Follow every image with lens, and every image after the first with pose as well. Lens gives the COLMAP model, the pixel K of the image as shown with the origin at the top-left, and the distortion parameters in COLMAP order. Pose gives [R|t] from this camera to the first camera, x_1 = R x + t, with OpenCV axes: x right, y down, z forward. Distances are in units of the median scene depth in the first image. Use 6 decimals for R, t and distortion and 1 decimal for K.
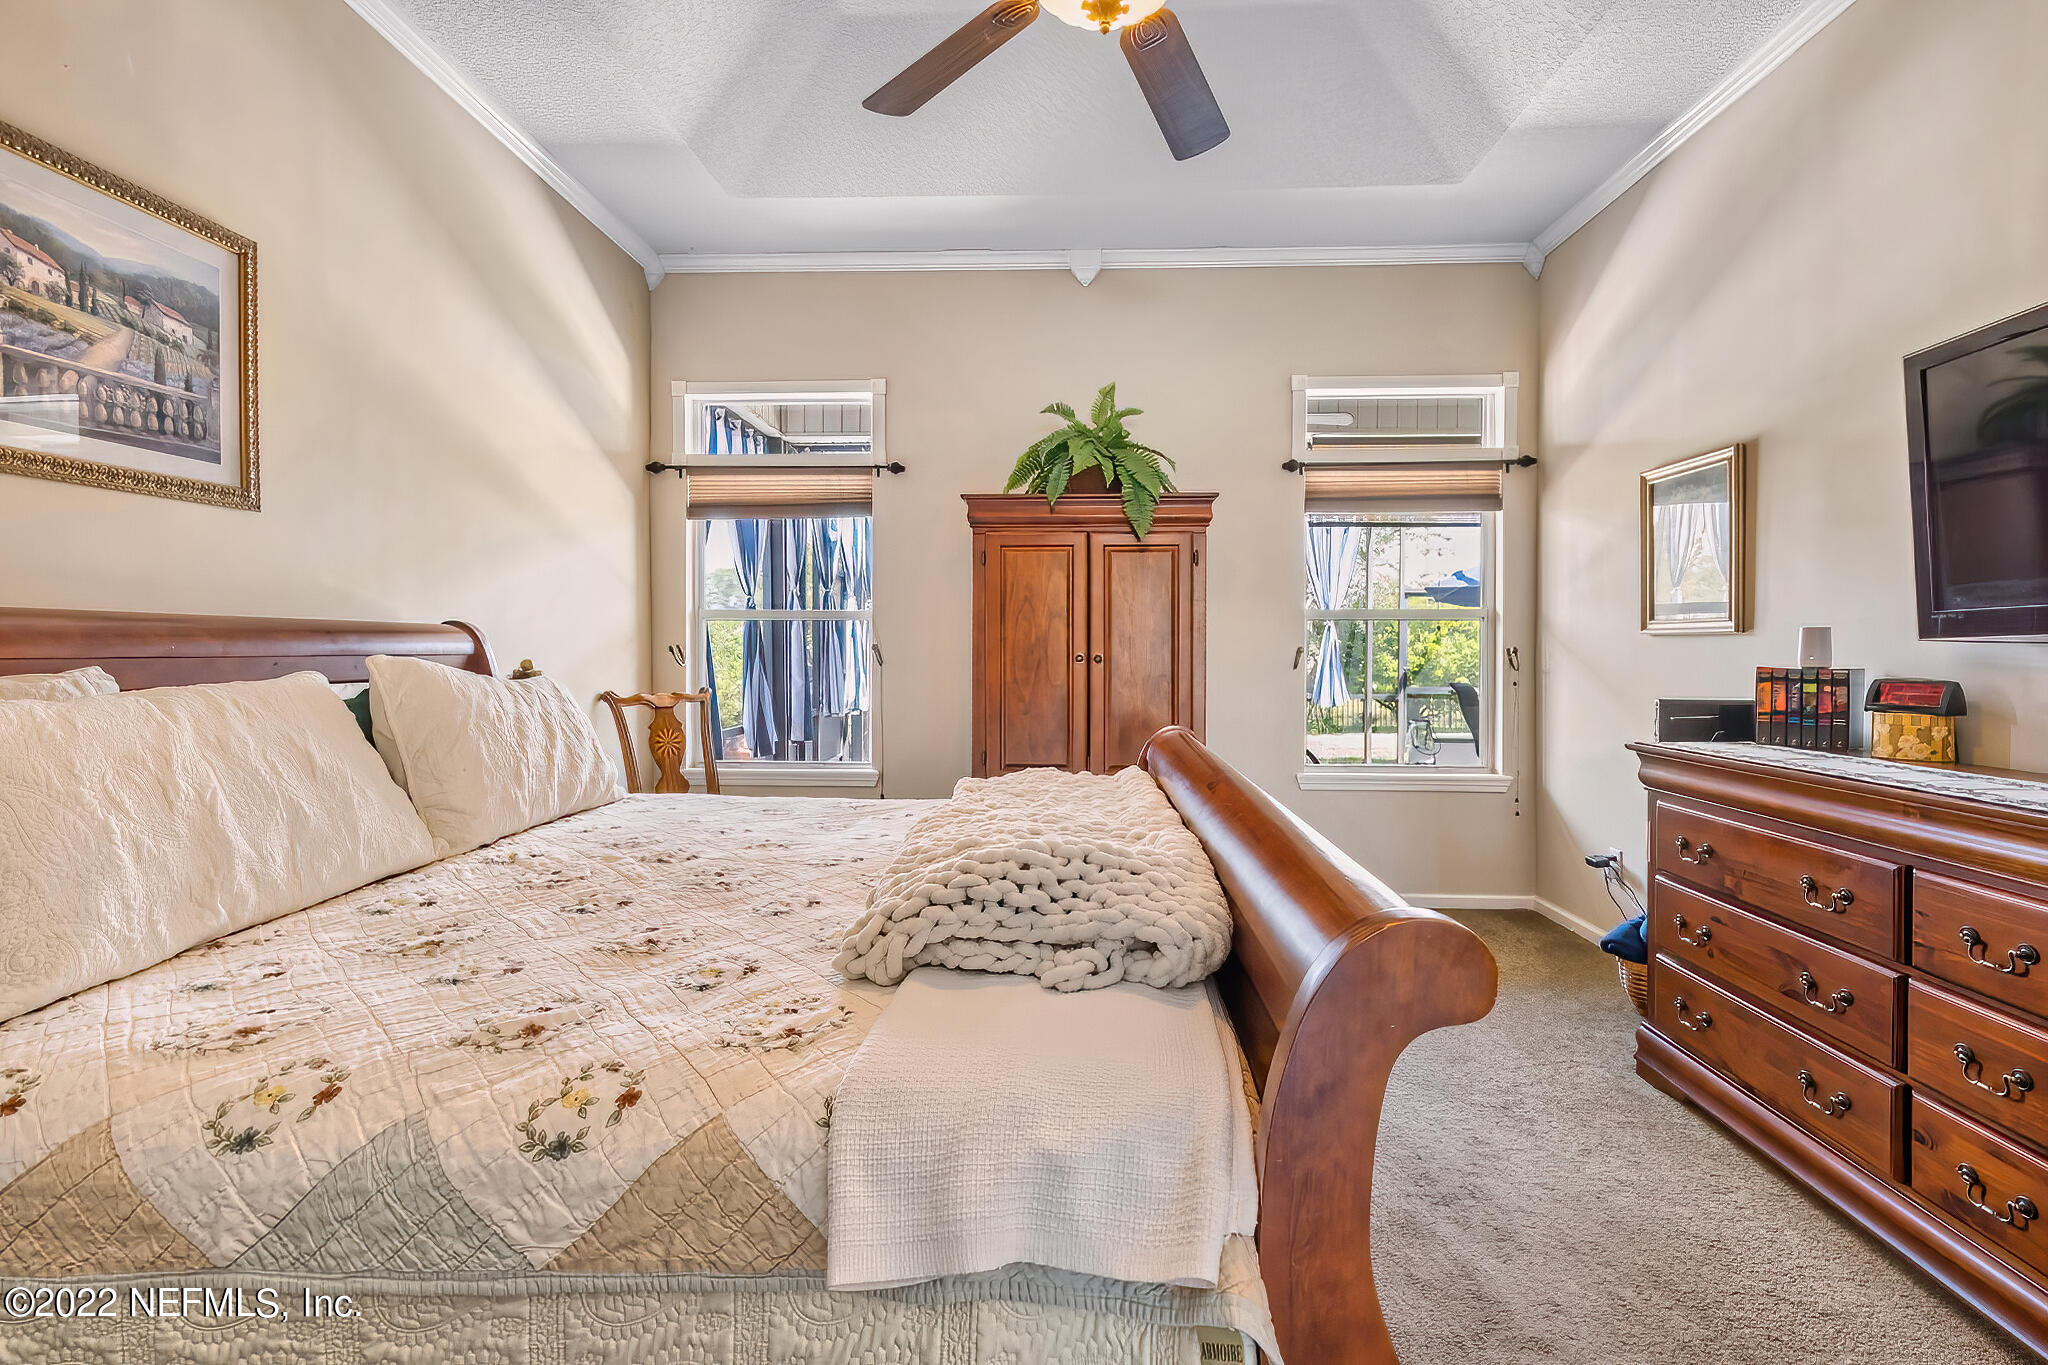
lens RADIAL K [[922.9, 0, 1030.2], [0, 922.9, 667.0], [0, 0, 1]] dist [0.005024, -0.000100]
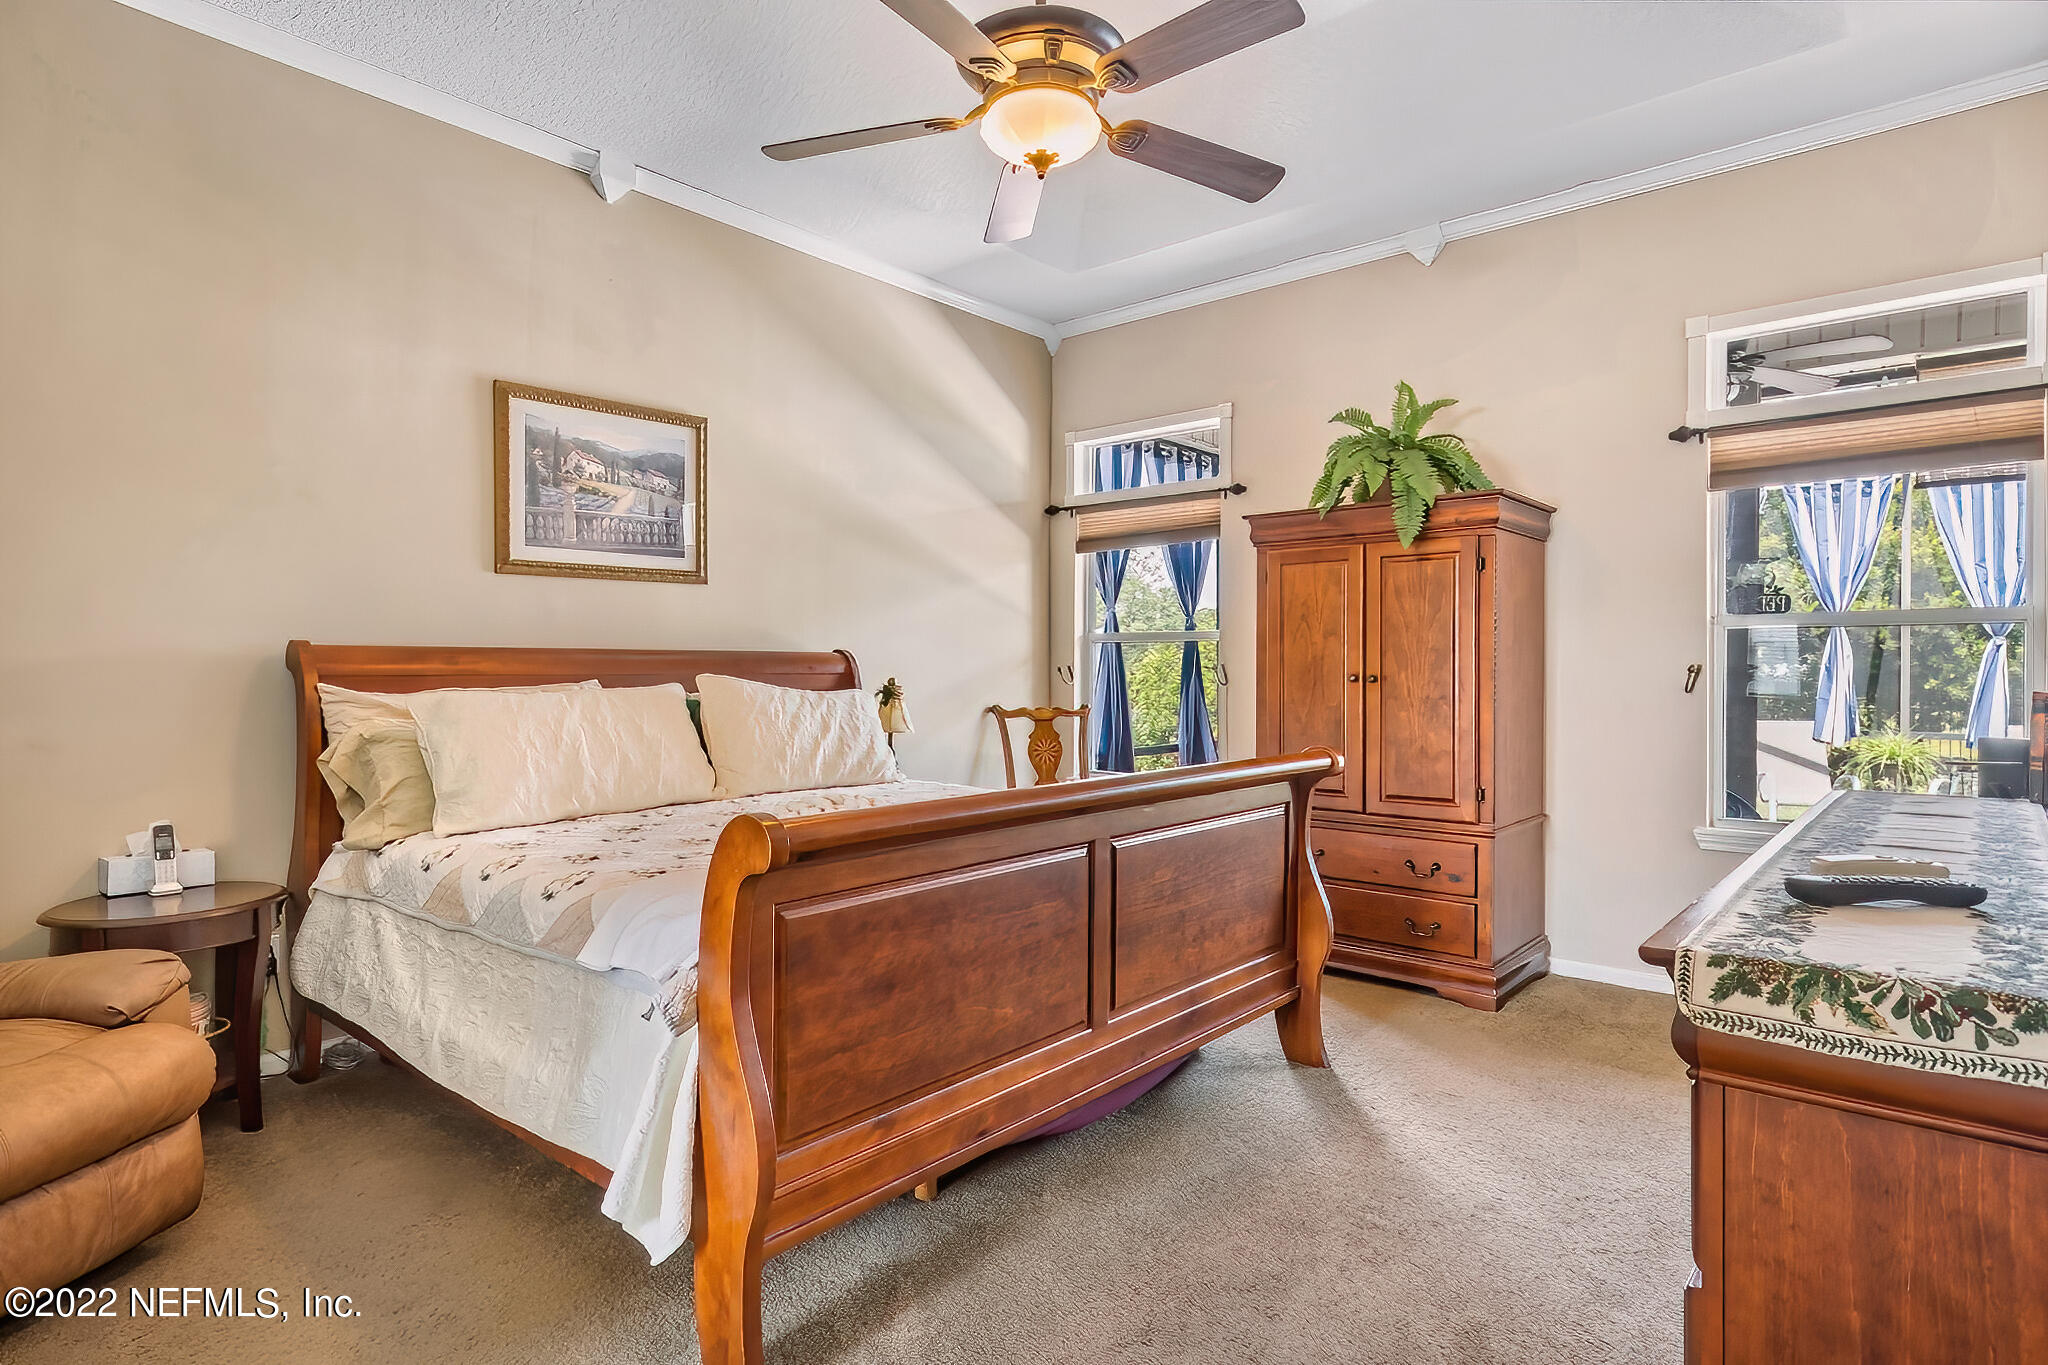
lens RADIAL K [[1089.0, 0, 1030.8], [0, 1089.0, 673.4], [0, 0, 1]] dist [0.005625, 0.000543]
pose [[0.782948, 0.000148, -0.622087, 0.792318], [-0.009908, 0.999876, -0.012232, 0.004449], [0.622008, 0.015741, 0.782853, -0.129069]]
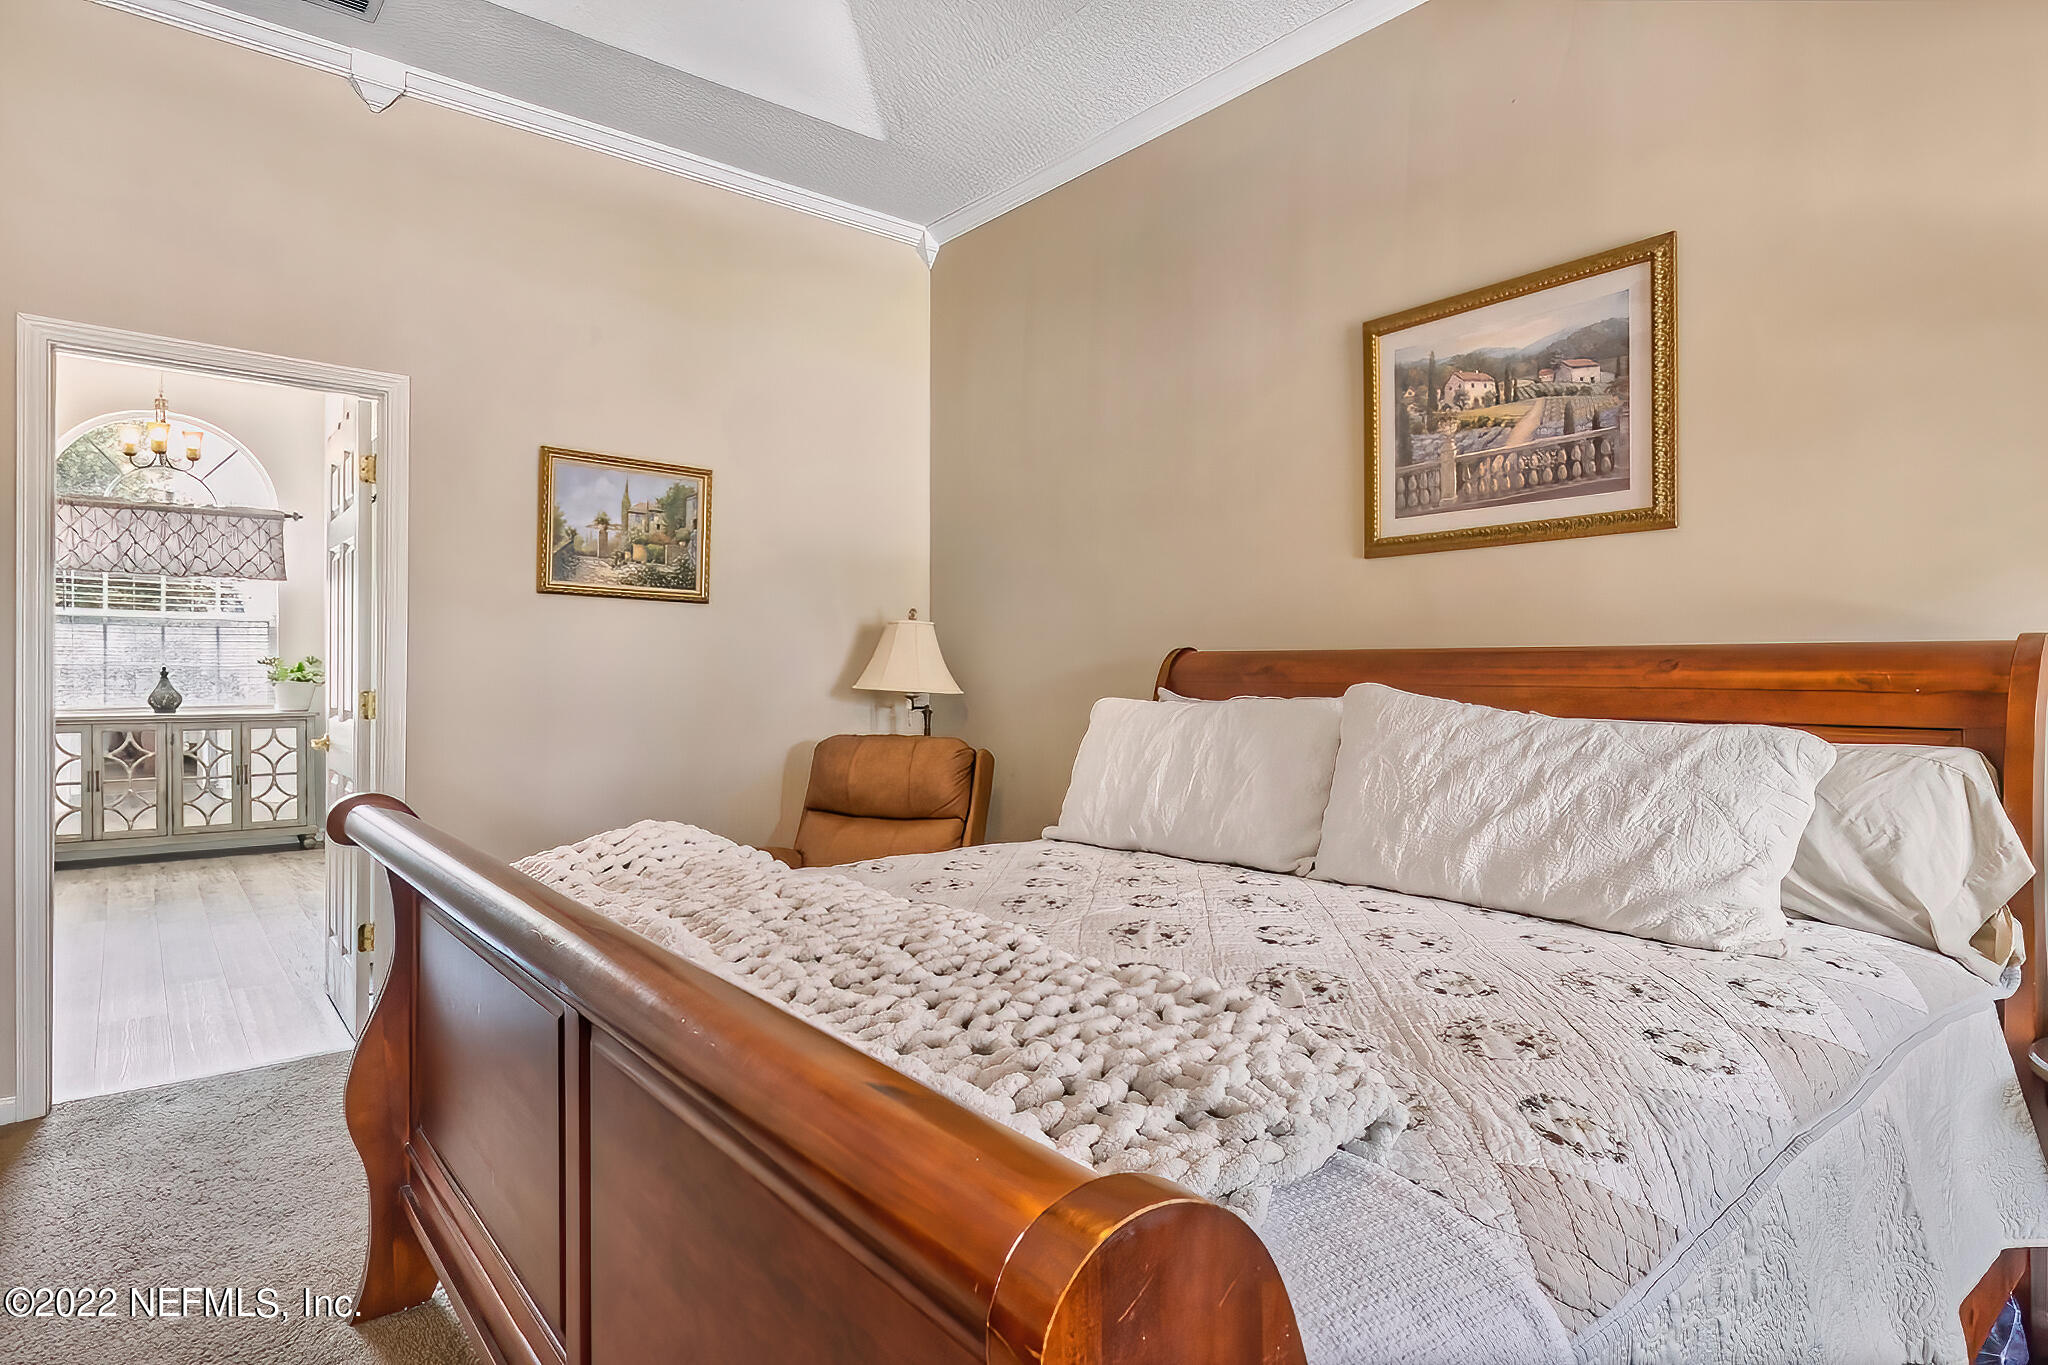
lens RADIAL K [[1089.0, 0, 1014.3], [0, 1089.0, 678.7], [0, 0, 1]] dist [0.005625, 0.000543]
pose [[-0.744963, -0.001144, -0.667105, 0.356862], [-0.020990, 0.999544, 0.021726, -0.030818], [0.666776, 0.030187, -0.744647, 1.383656]]
